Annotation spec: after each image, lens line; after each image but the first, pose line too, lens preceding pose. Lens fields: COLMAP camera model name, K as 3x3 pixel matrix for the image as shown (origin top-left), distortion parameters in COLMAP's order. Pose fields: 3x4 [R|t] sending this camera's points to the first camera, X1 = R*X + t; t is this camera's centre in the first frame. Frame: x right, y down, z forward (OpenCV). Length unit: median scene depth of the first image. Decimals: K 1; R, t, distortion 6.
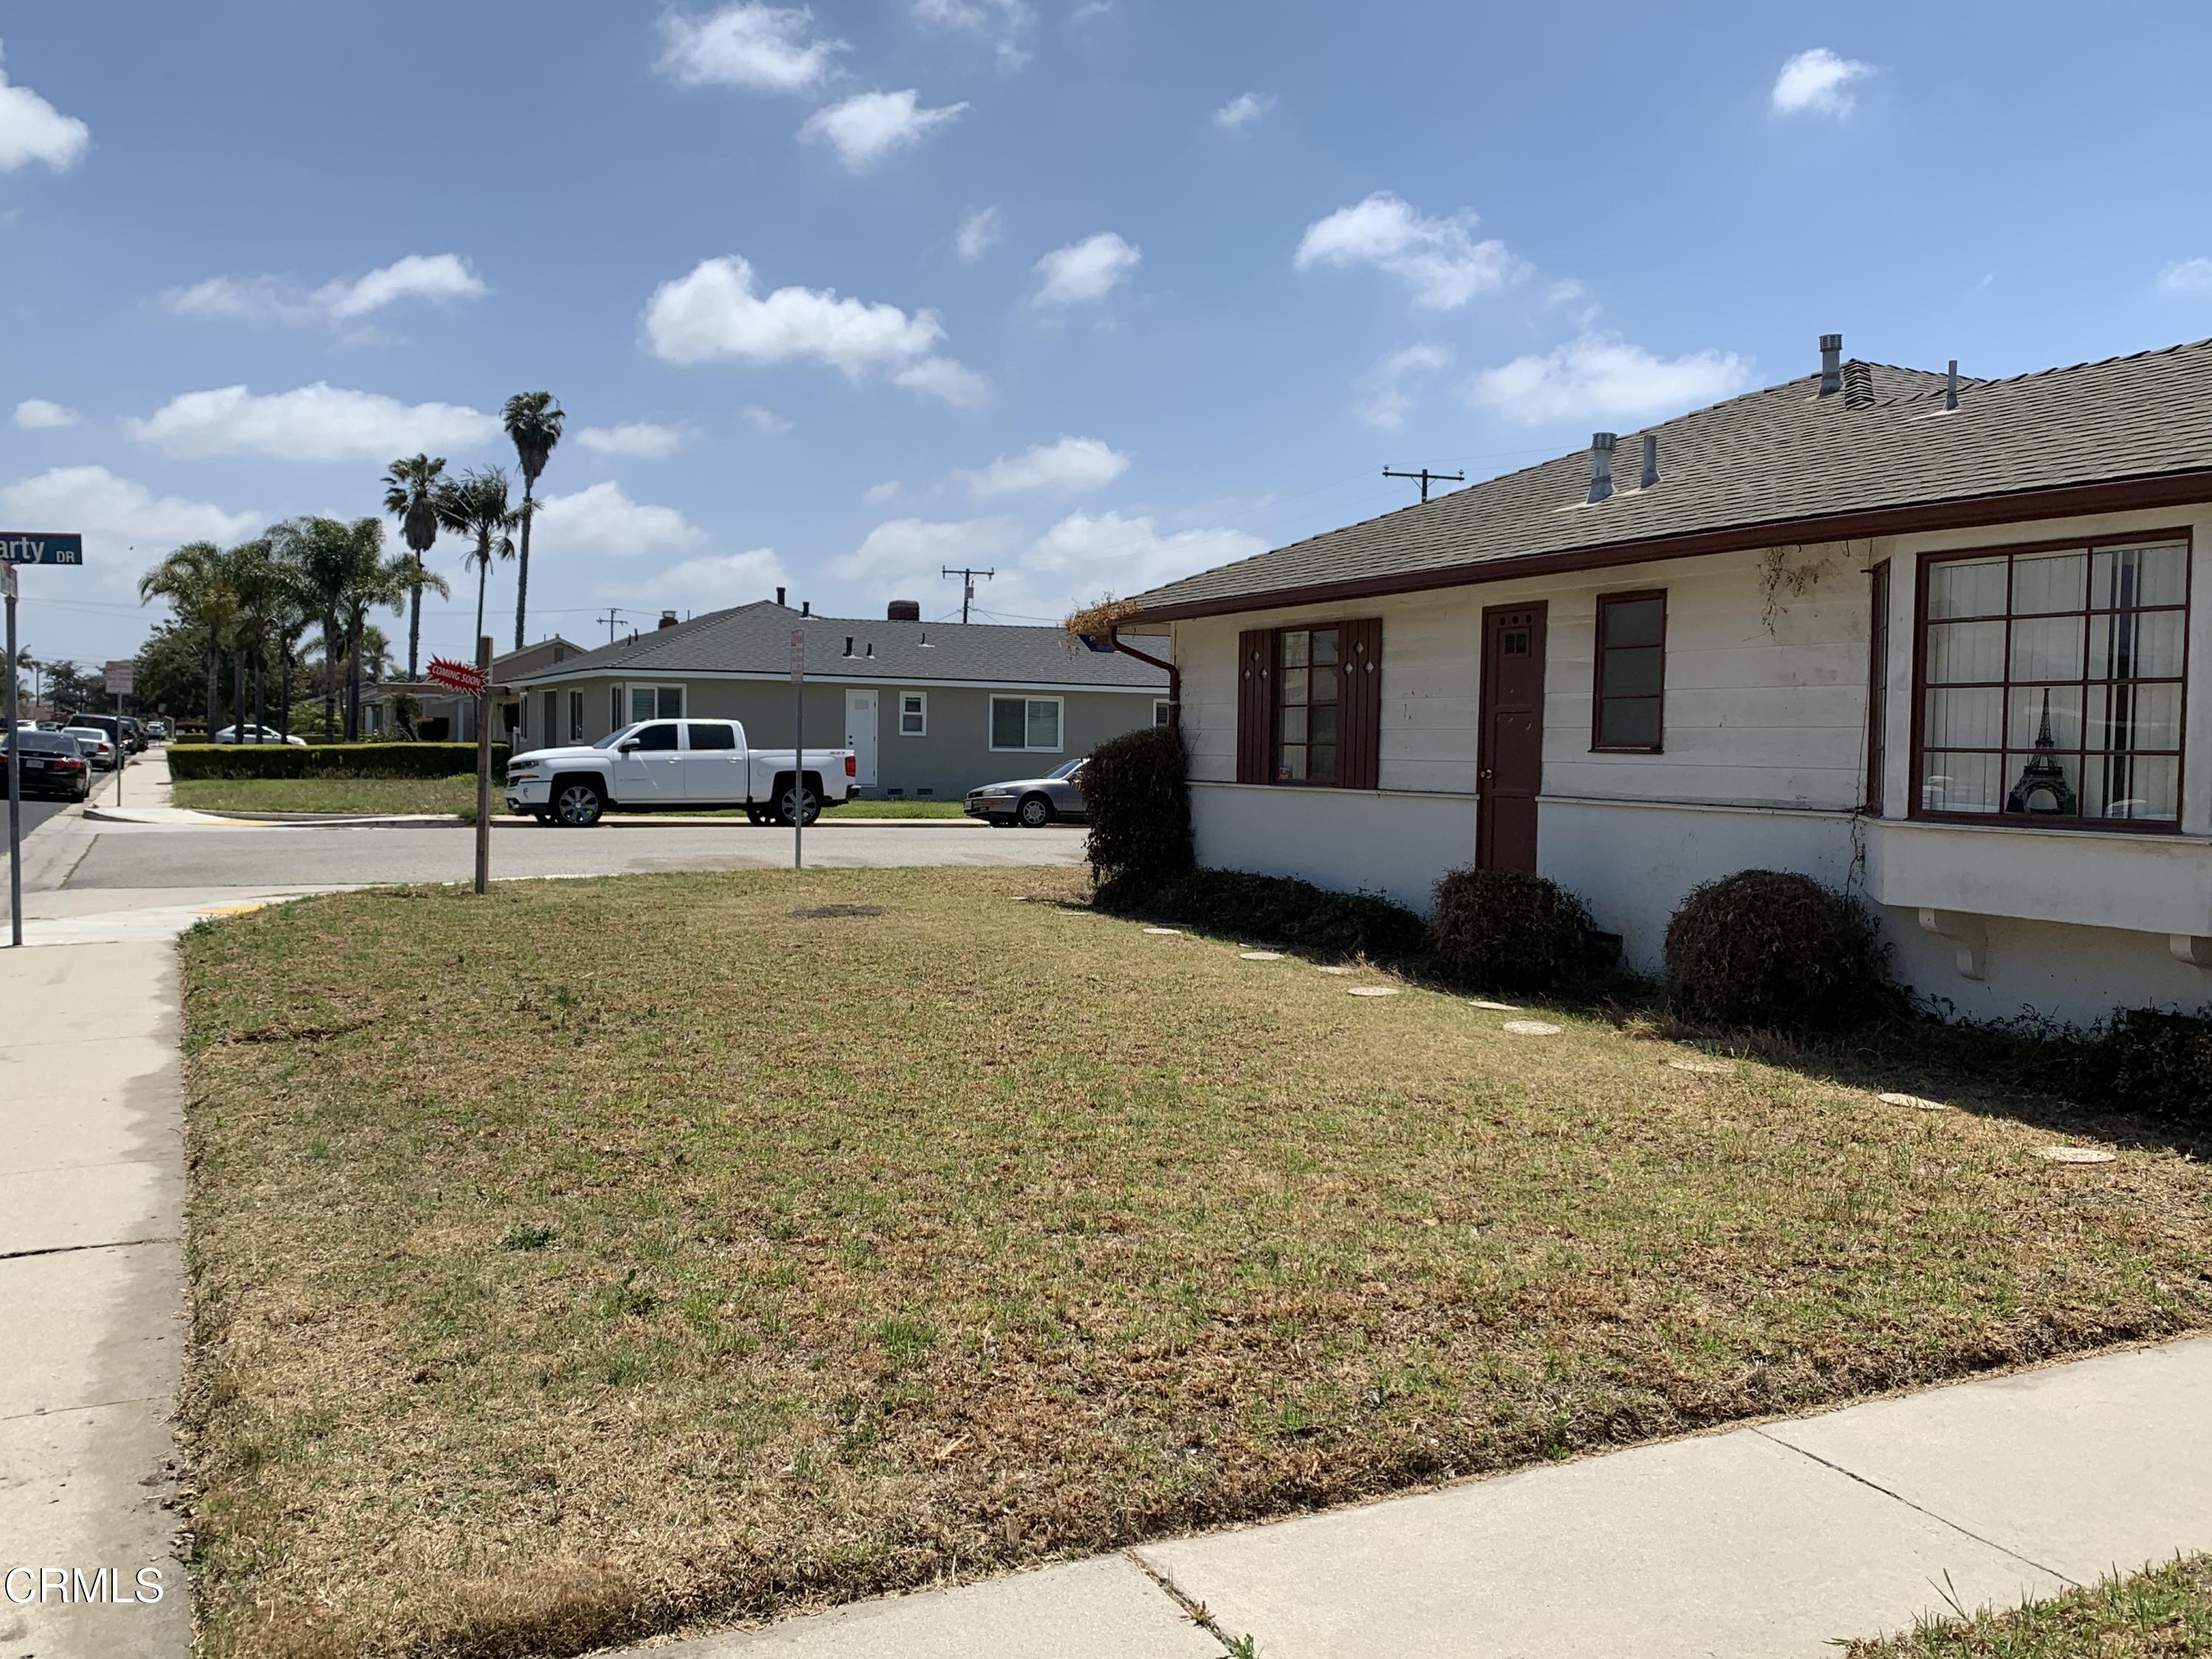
lens RADIAL K [[1916.4, 0, 1105.9], [0, 1916.4, 836.2], [0, 0, 1]] dist [0.110363, -0.191893]
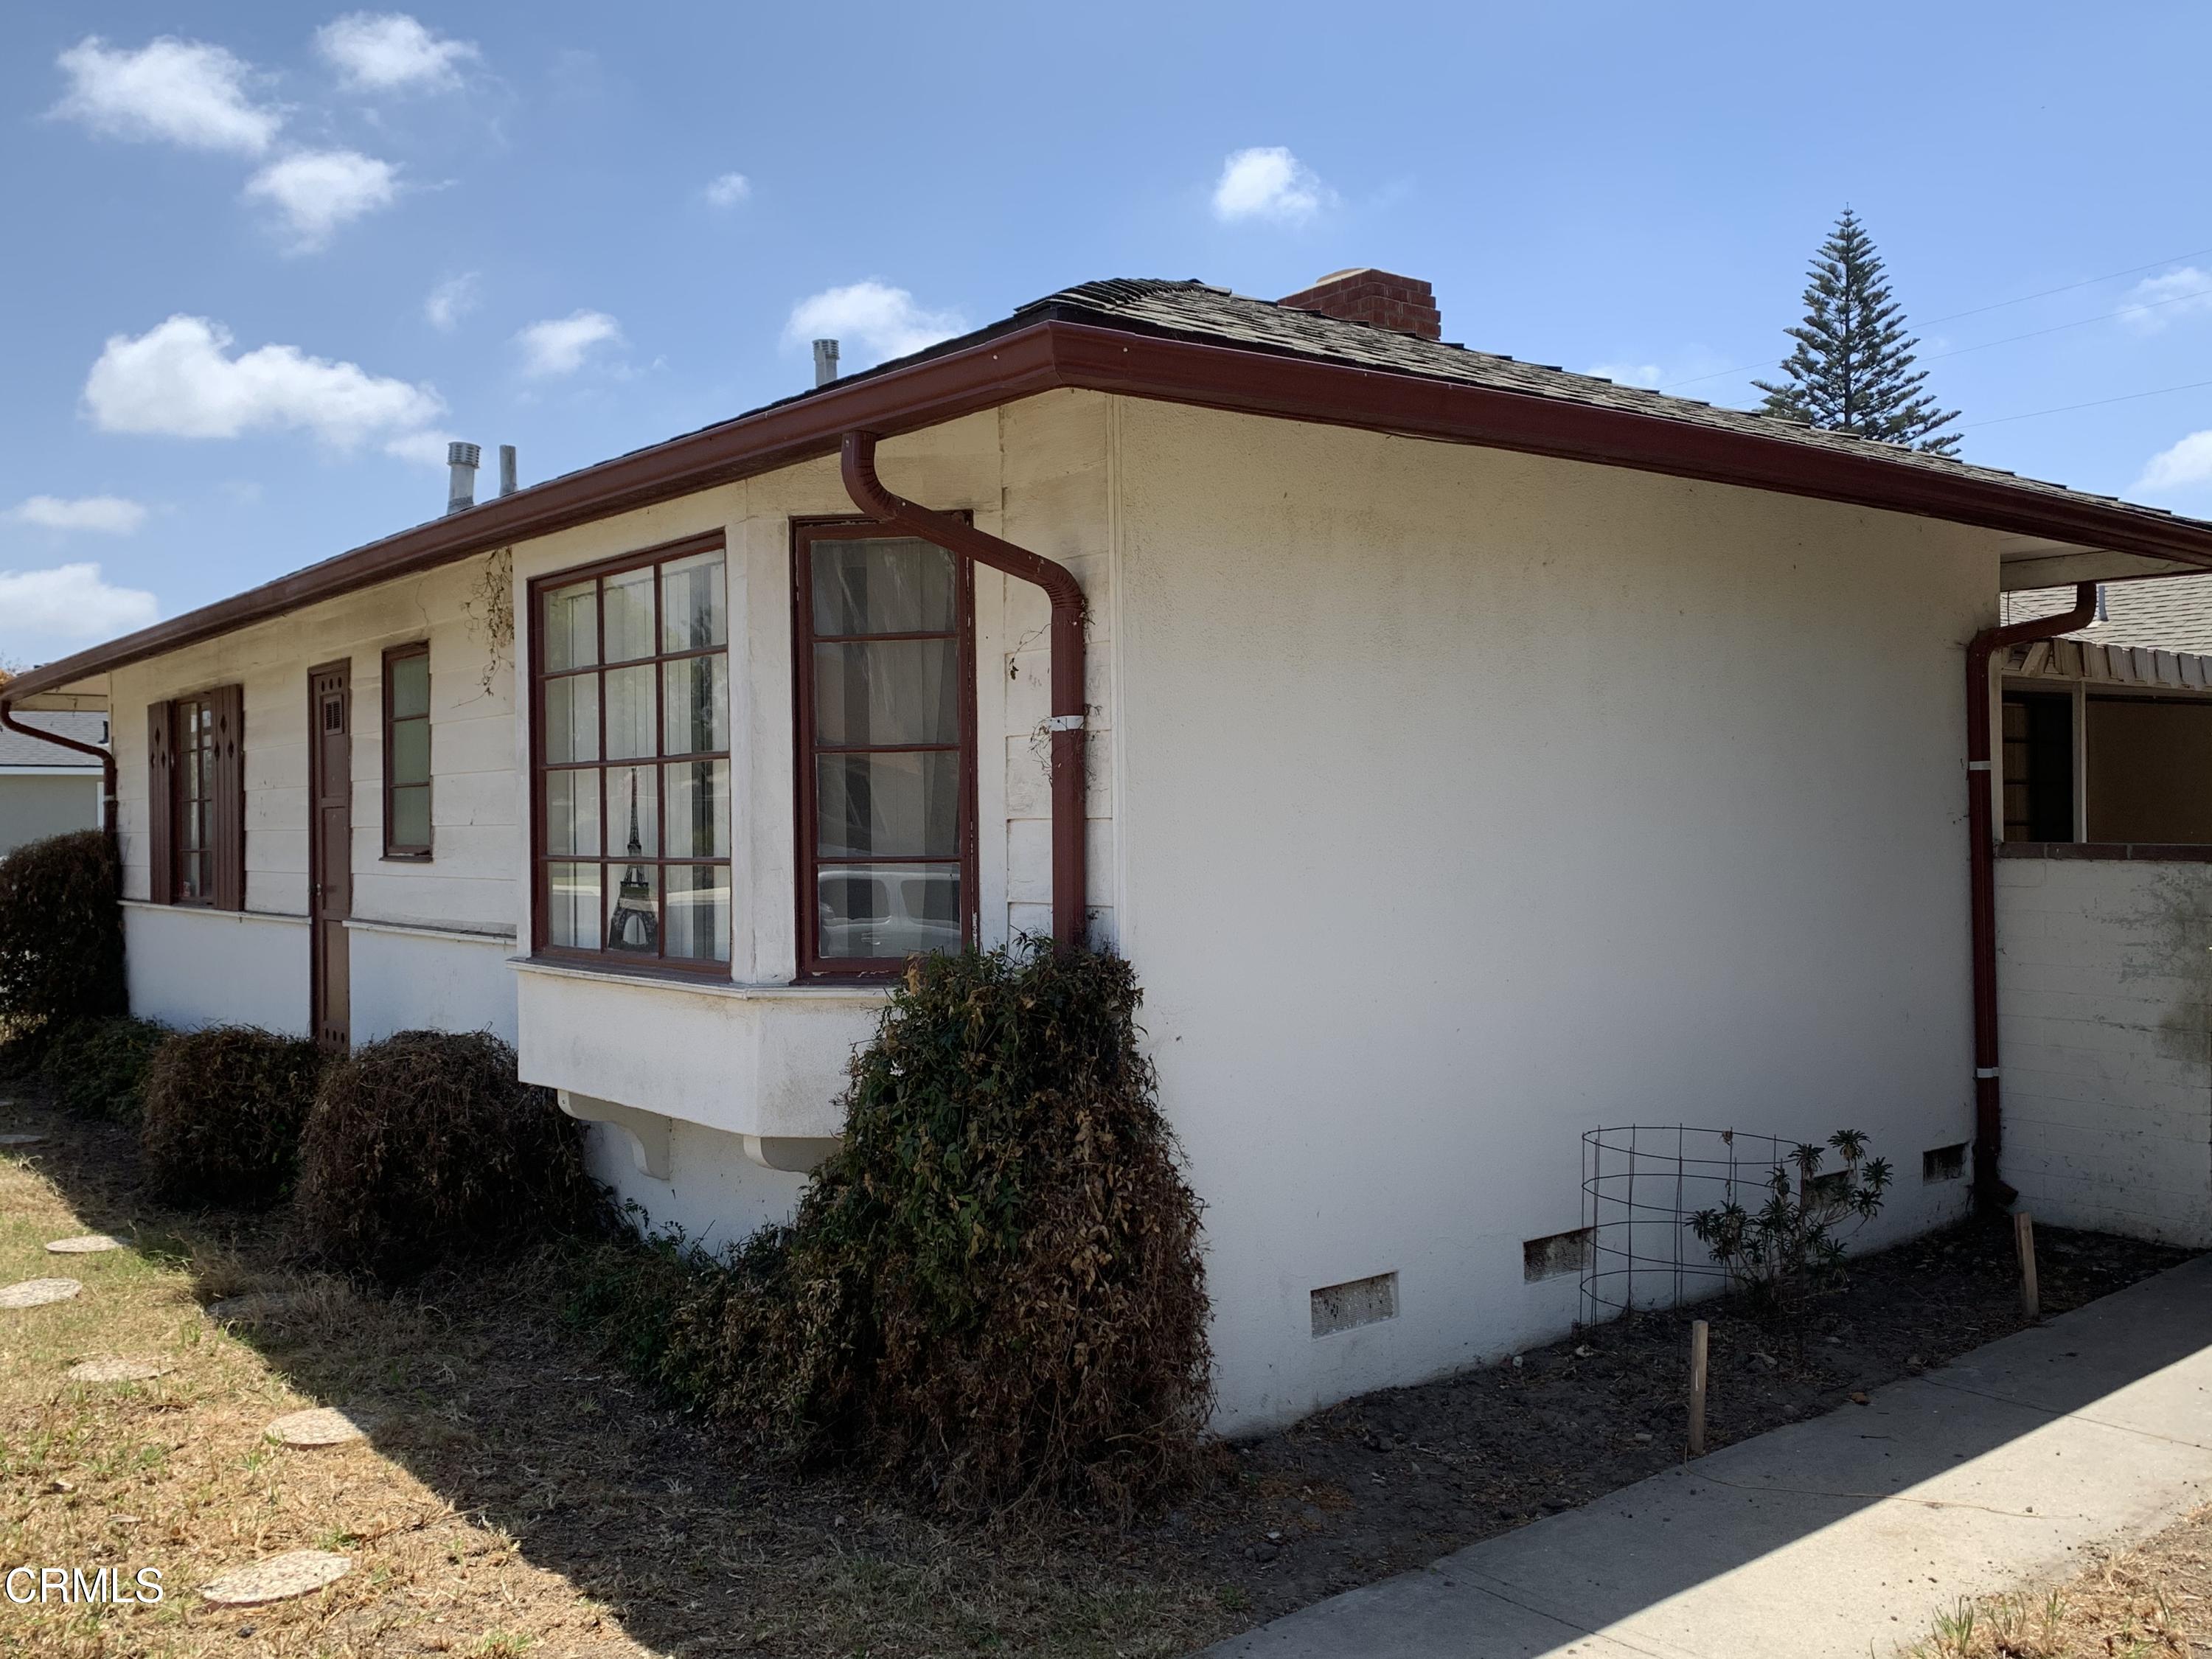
lens RADIAL K [[1902.0, 0, 1106.0], [0, 1902.0, 829.5], [0, 0, 1]] dist [0.093513, -0.129889]
pose [[0.974436, -0.029048, 0.222781, 0.329515], [0.038679, 0.998491, -0.038987, -0.014520], [-0.221312, 0.046607, 0.974089, 0.201879]]
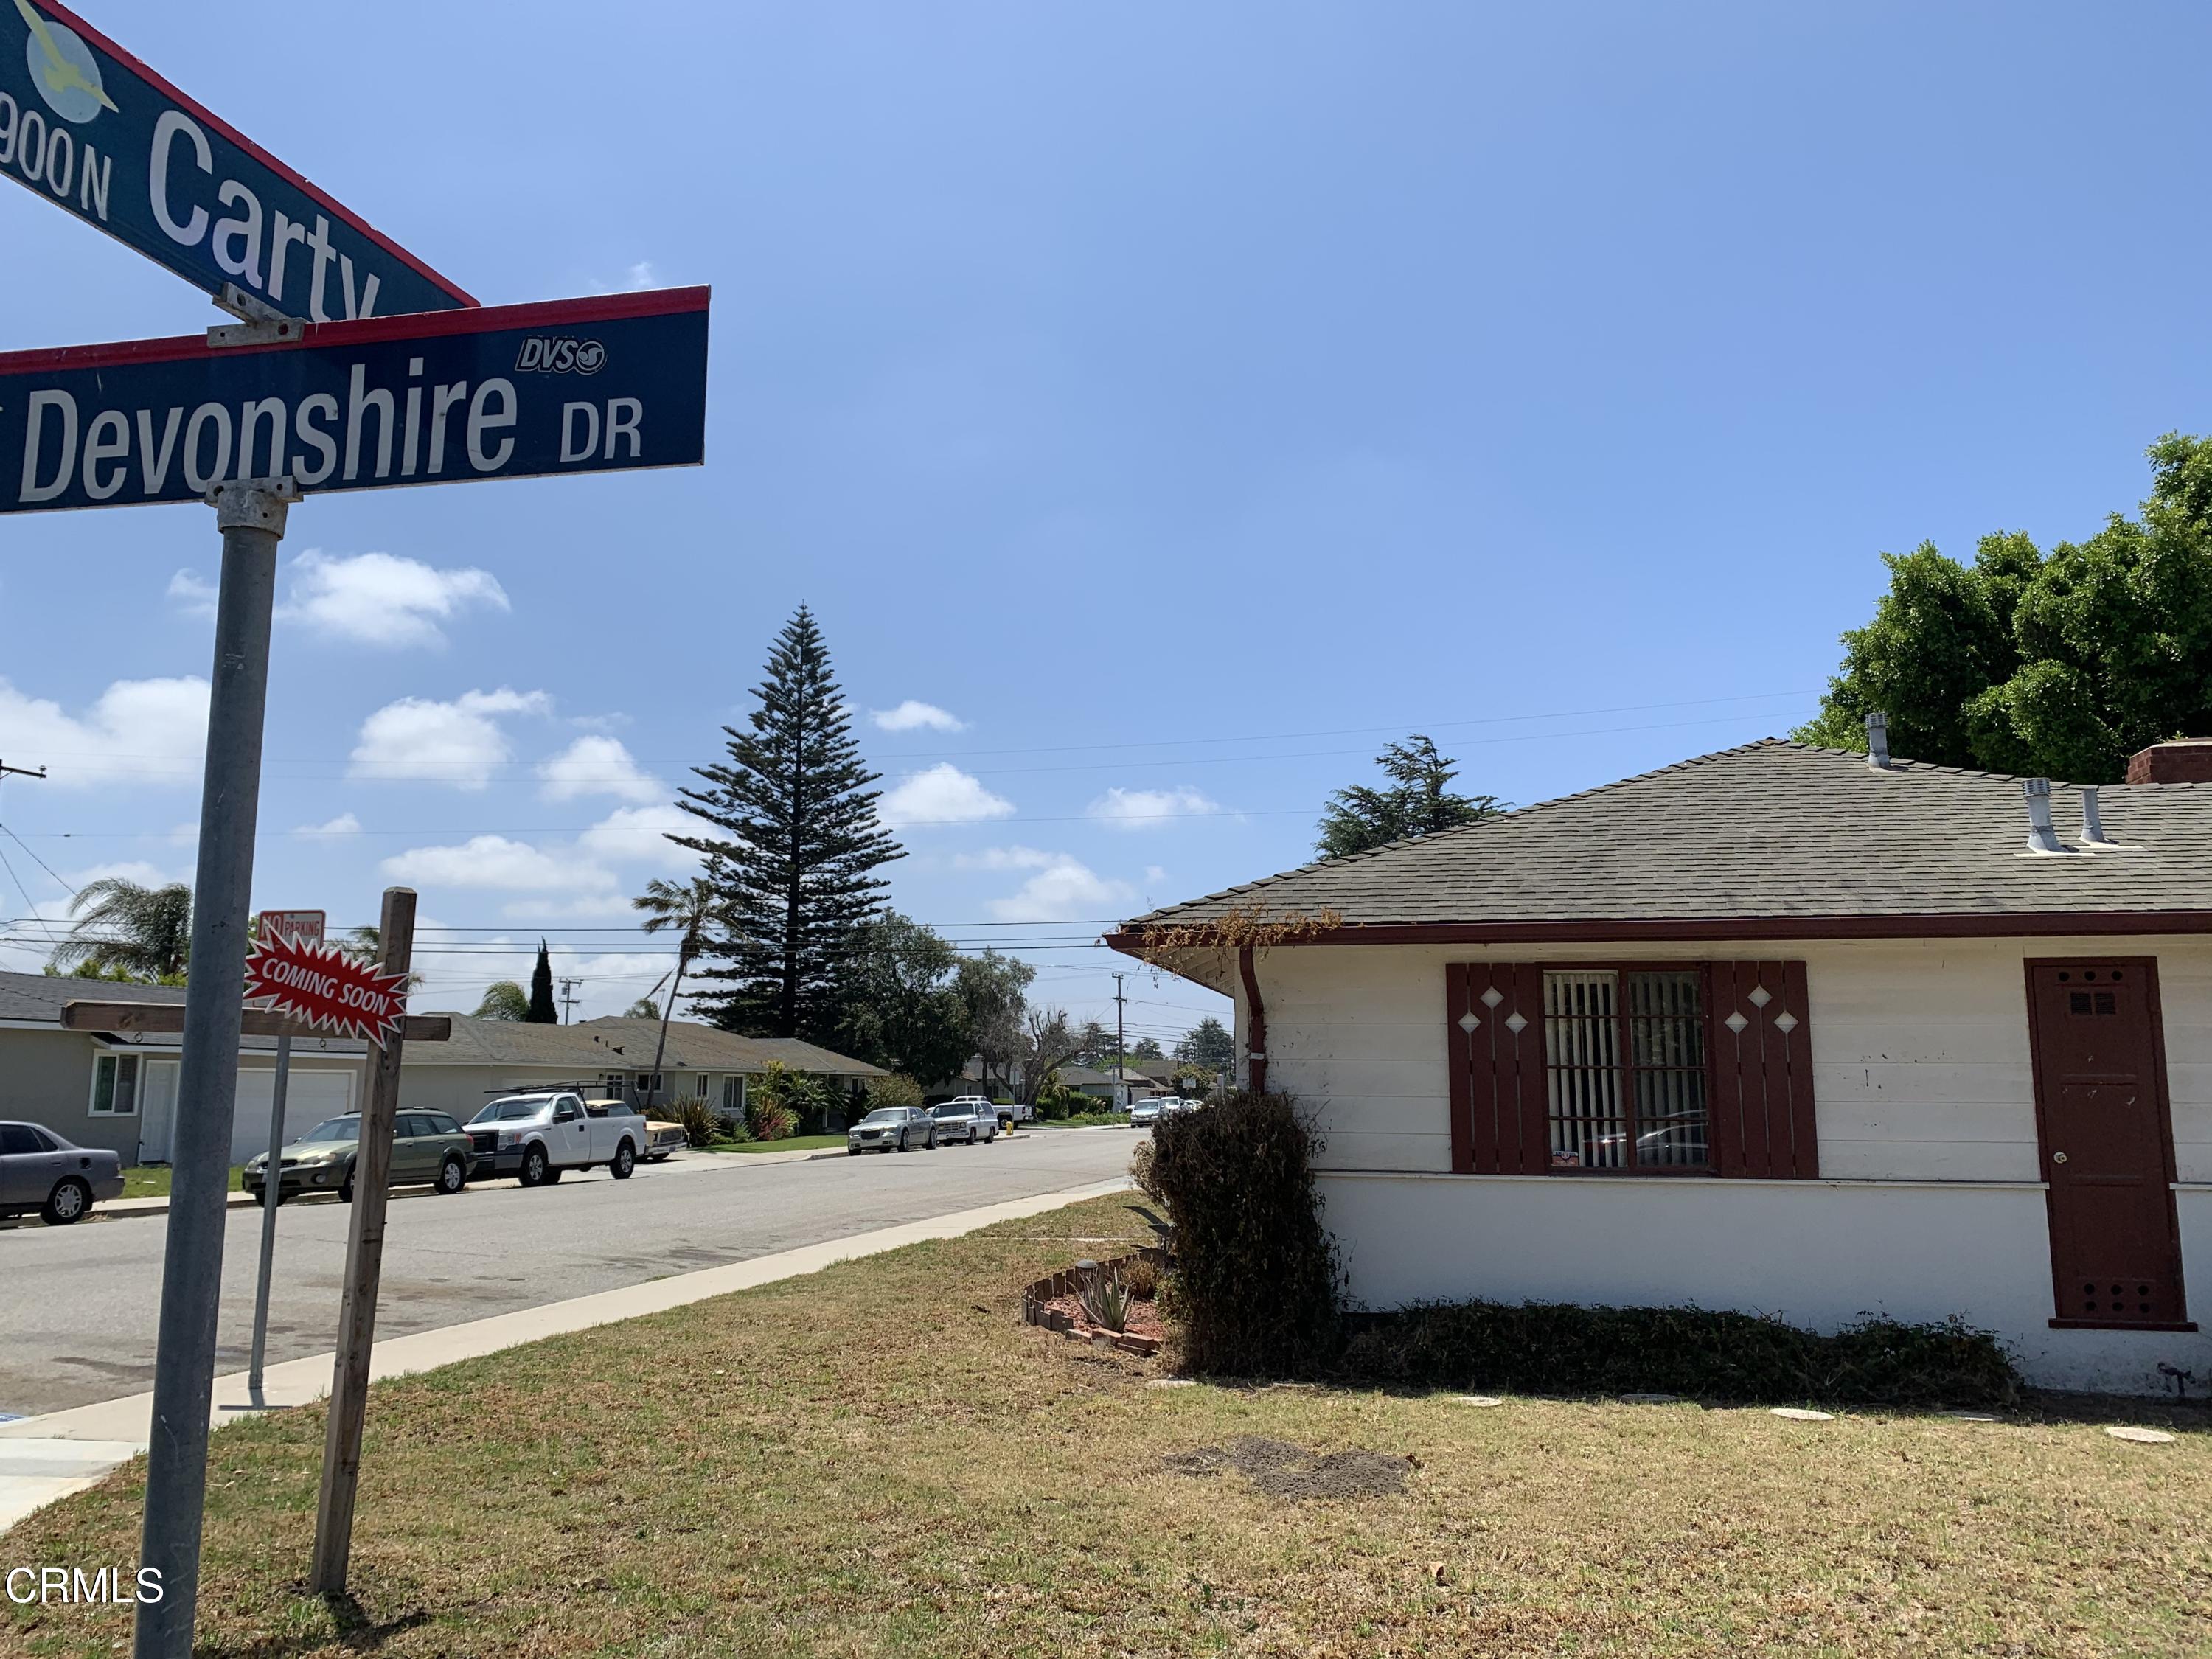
lens RADIAL K [[1700.6, 0, 1106.0], [0, 1700.6, 829.5], [0, 0, 1]] dist [0.009343, -0.006738]
pose [[0.601423, 0.108451, 0.791536, -0.651207], [0.041341, 0.985192, -0.166396, -0.066251], [-0.797861, 0.132797, 0.588034, 0.872245]]
